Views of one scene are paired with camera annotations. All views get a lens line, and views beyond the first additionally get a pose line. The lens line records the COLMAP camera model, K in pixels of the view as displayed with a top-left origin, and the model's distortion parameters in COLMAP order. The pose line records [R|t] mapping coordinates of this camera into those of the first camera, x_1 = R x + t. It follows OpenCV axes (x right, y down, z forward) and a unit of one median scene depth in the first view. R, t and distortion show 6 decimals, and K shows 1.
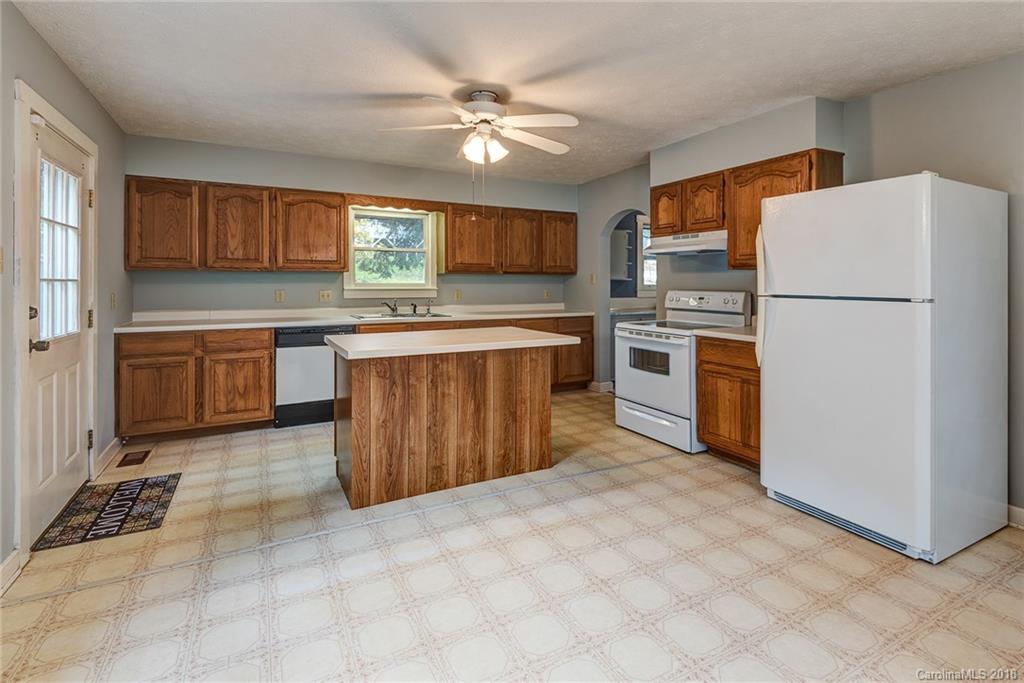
lens RADIAL K [[475.2, 0, 512.2], [0, 475.2, 285.7], [0, 0, 1]] dist [0.014093, 0.000103]
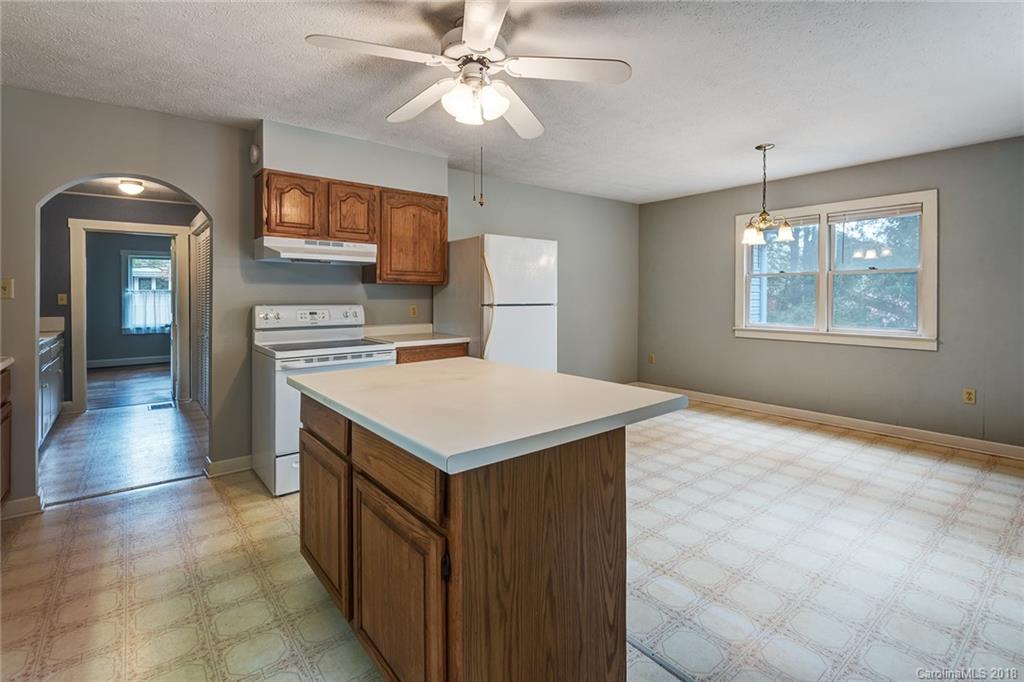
lens RADIAL K [[487.4, 0, 517.7], [0, 487.4, 299.3], [0, 0, 1]] dist [0.001875, -0.000430]
pose [[-0.196456, -0.009117, 0.980470, -0.597710], [0.007192, 0.999916, 0.010739, -0.006721], [-0.980486, 0.009162, -0.196374, 0.836667]]
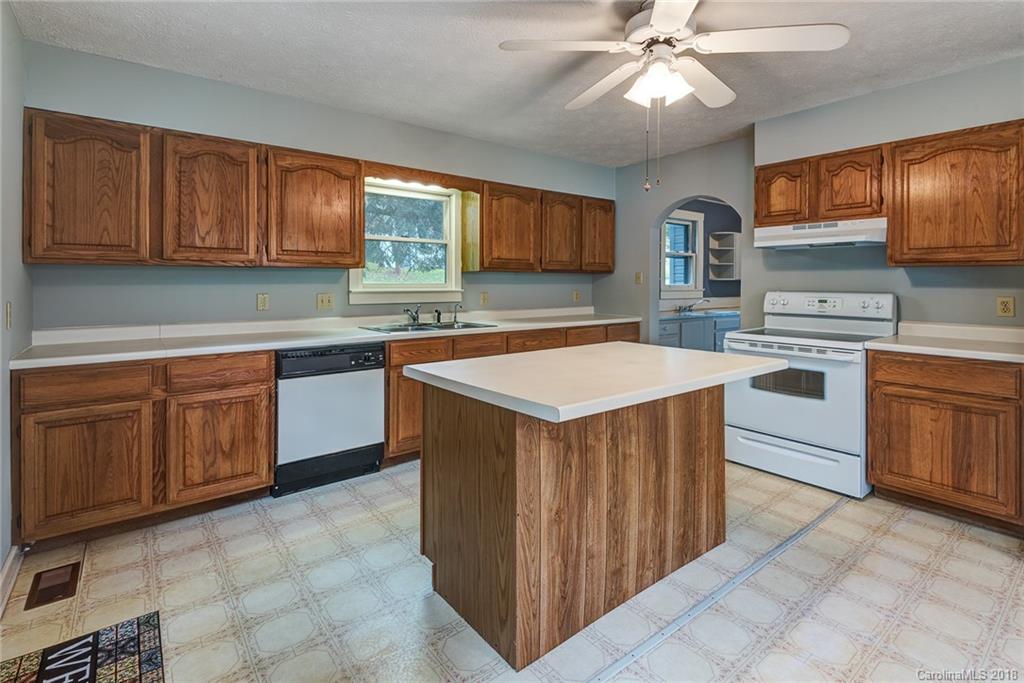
lens RADIAL K [[482.3, 0, 514.6], [0, 482.3, 284.3], [0, 0, 1]] dist [0.004604, -0.000128]
pose [[0.984655, -0.001571, 0.174503, -0.292209], [0.002148, 0.999993, -0.003120, -0.001784], [-0.174497, 0.003447, 0.984652, 0.276162]]
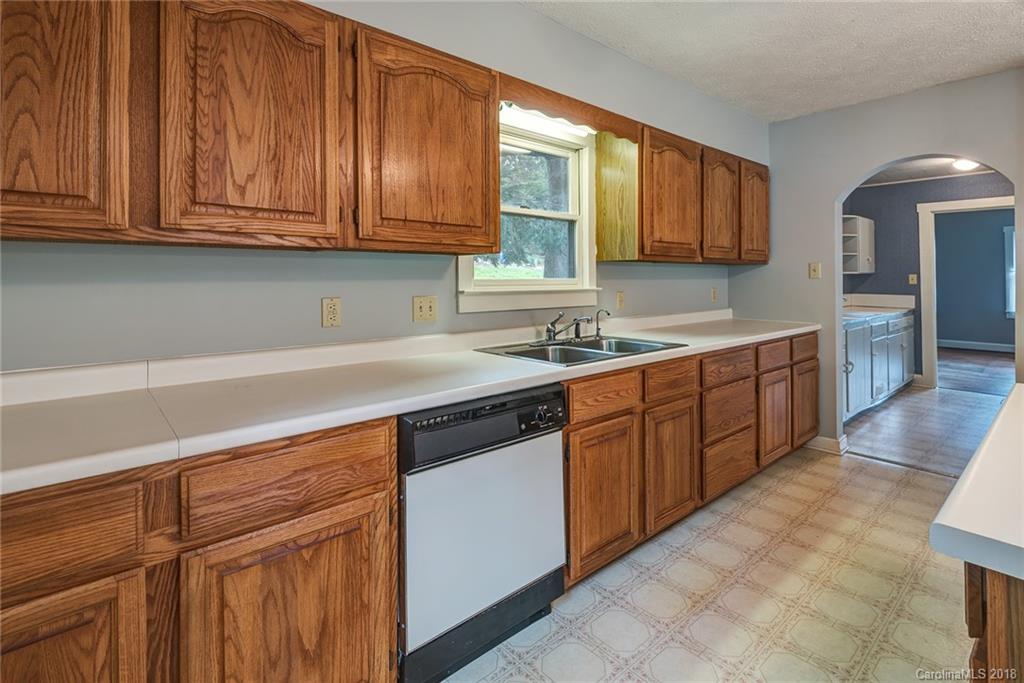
lens RADIAL K [[491.4, 0, 528.9], [0, 491.4, 278.2], [0, 0, 1]] dist [-0.000174, -0.000209]
pose [[0.970089, -0.004002, 0.242717, -0.507176], [0.005065, 0.999980, -0.003753, -0.005403], [-0.242697, 0.004870, 0.970090, 0.666469]]
